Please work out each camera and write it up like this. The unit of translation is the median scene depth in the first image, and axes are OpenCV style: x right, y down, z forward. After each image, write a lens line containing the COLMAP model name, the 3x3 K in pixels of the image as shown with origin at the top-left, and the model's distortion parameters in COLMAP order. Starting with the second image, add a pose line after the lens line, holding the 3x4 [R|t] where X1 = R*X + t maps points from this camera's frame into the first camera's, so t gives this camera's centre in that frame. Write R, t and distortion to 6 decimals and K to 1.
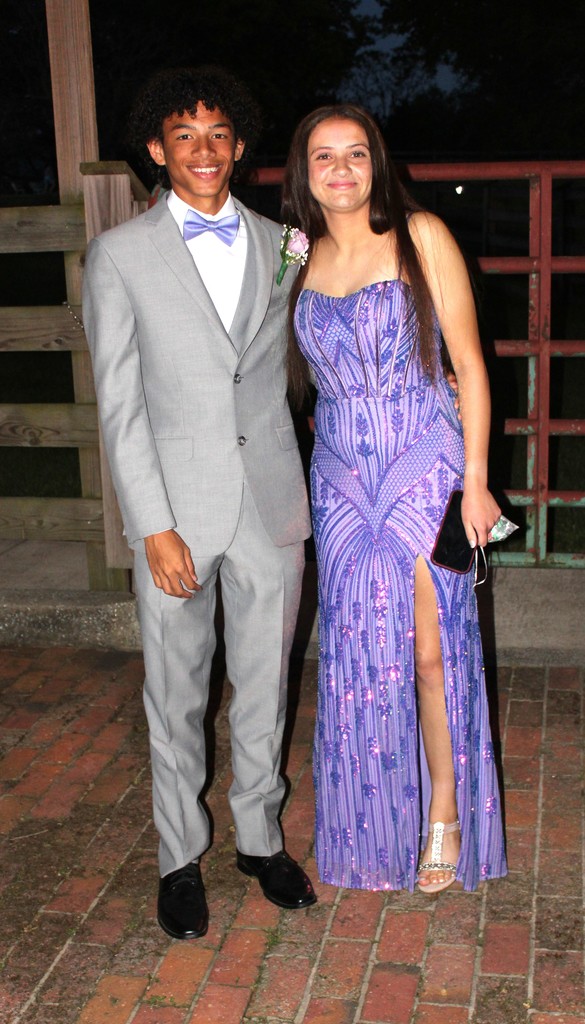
lens RADIAL K [[1414.3, 0, 292.3], [0, 1414.3, 517.6], [0, 0, 1]] dist [-0.040744, 0.000000]
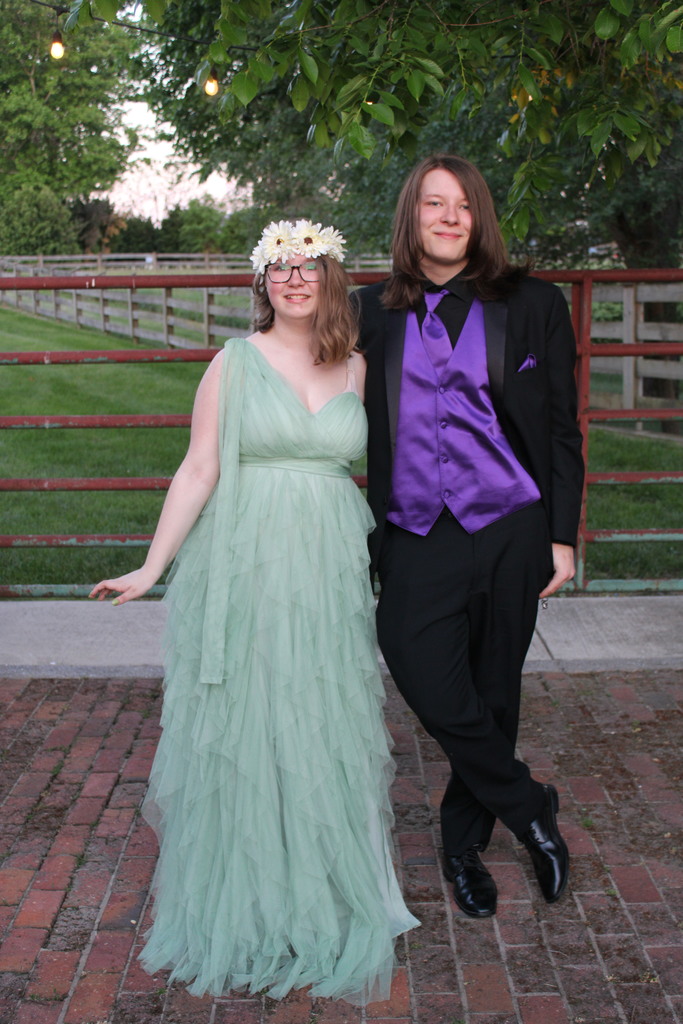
lens RADIAL K [[1427.5, 0, 342.2], [0, 1427.5, 510.7], [0, 0, 1]] dist [-0.034210, 0.000000]
pose [[0.981955, -0.014099, 0.188589, -0.001530], [0.028237, 0.996969, -0.072488, 0.006228], [-0.186995, 0.076505, 0.979377, -0.028019]]
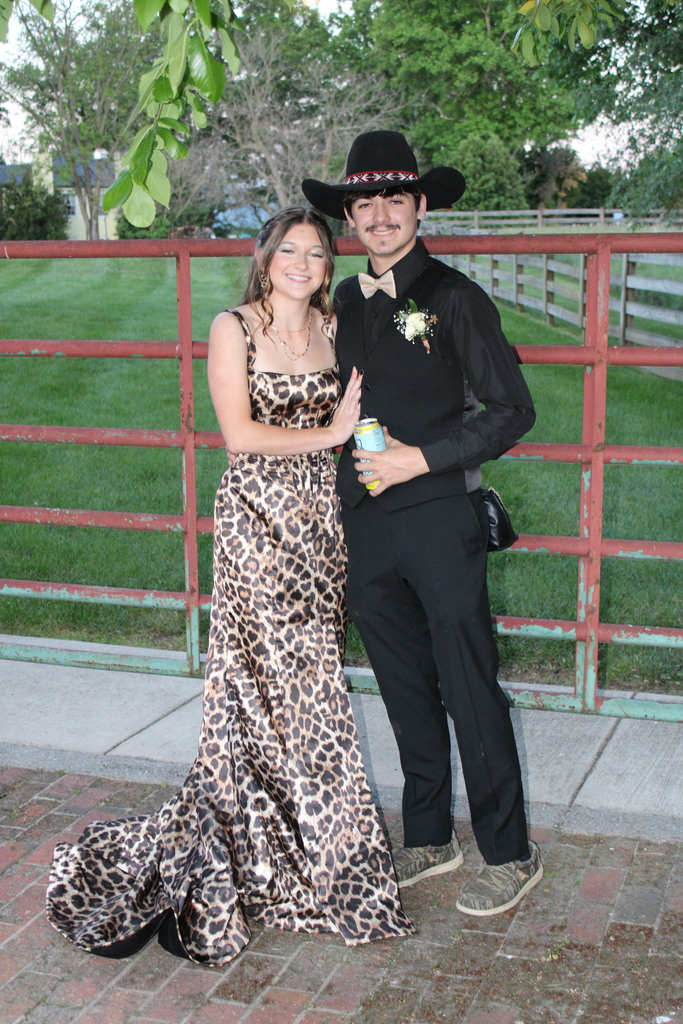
lens RADIAL K [[1533.7, 0, 345.6], [0, 1533.7, 507.7], [0, 0, 1]] dist [-0.020518, 0.000000]
pose [[0.987583, 0.044166, -0.150762, 0.048738], [-0.052811, 0.997153, -0.053825, -0.003067], [0.147955, 0.061119, 0.987104, 0.003706]]
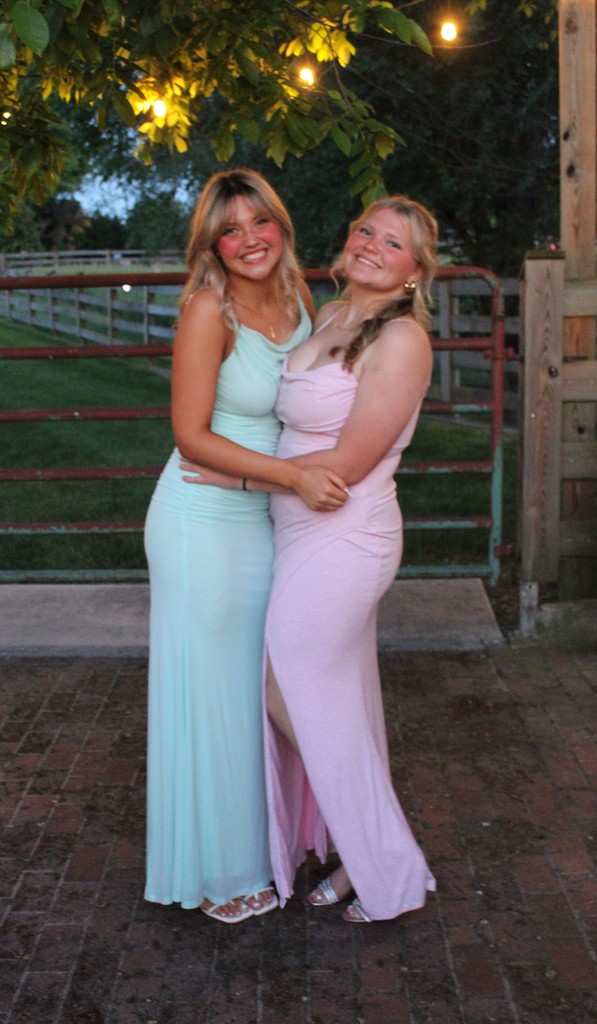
lens RADIAL K [[1346.7, 0, 288.3], [0, 1346.7, 521.2], [0, 0, 1]] dist [-0.082639, 0.000000]
pose [[0.988731, -0.020112, 0.148347, 0.036450], [0.027854, 0.998346, -0.050299, 0.005827], [-0.147090, 0.053864, 0.987655, -0.033091]]
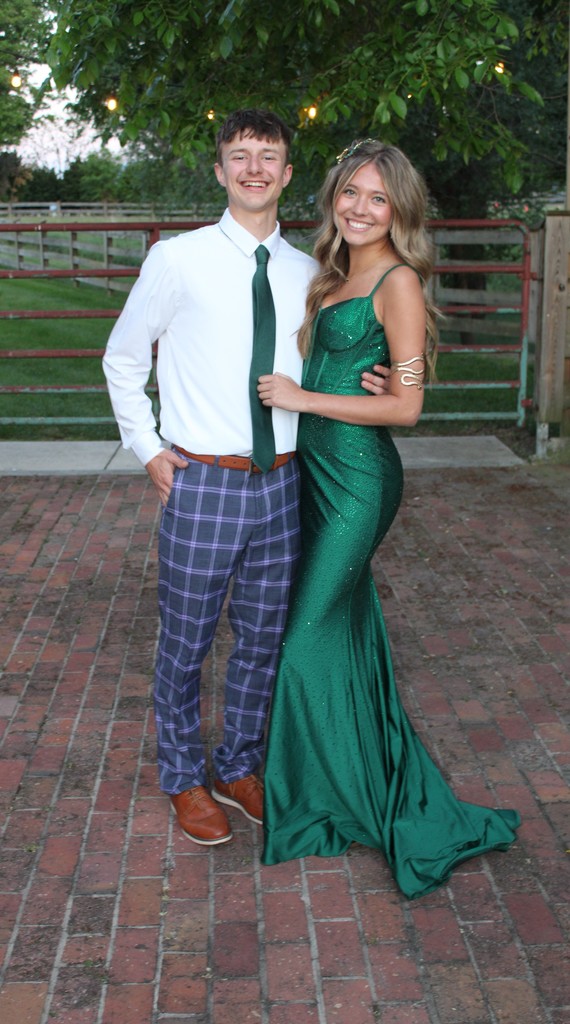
lens RADIAL K [[1365.6, 0, 286.5], [0, 1365.6, 506.2], [0, 0, 1]] dist [-0.058000, 0.000000]
pose [[0.974133, -0.024204, 0.224676, -0.010487], [0.031574, 0.999073, -0.029267, 0.025095], [-0.223759, 0.035604, 0.973994, -0.107005]]
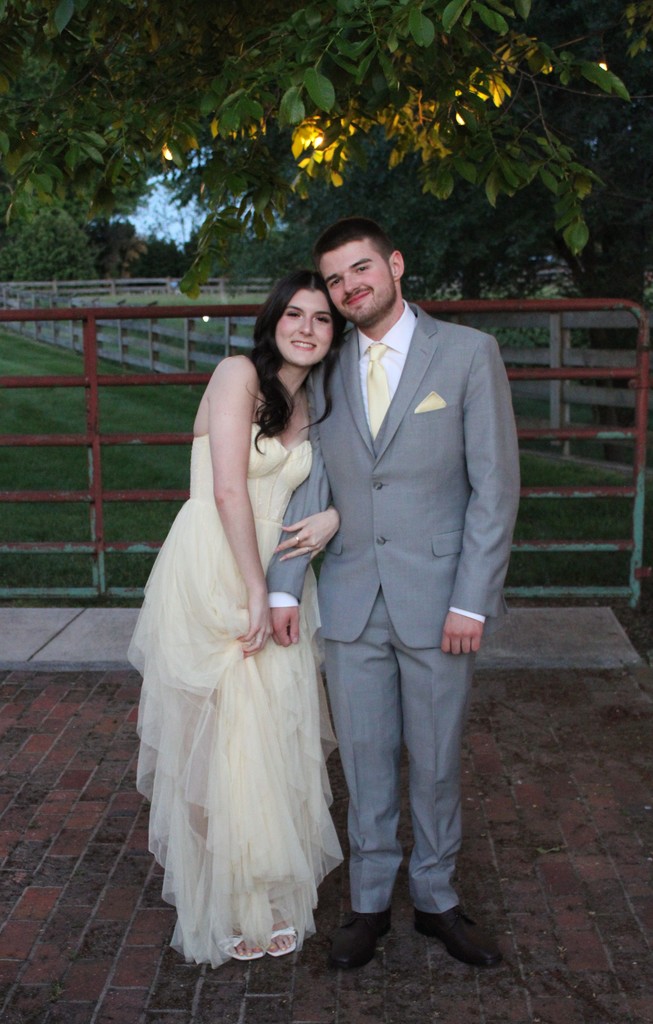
lens RADIAL K [[1483.2, 0, 288.5], [0, 1483.2, 594.5], [0, 0, 1]] dist [-0.073222, 0.000000]
pose [[0.993620, -0.010519, 0.112291, 0.022752], [0.015046, 0.999104, -0.039546, 0.010675], [-0.111775, 0.040984, 0.992888, -0.052801]]
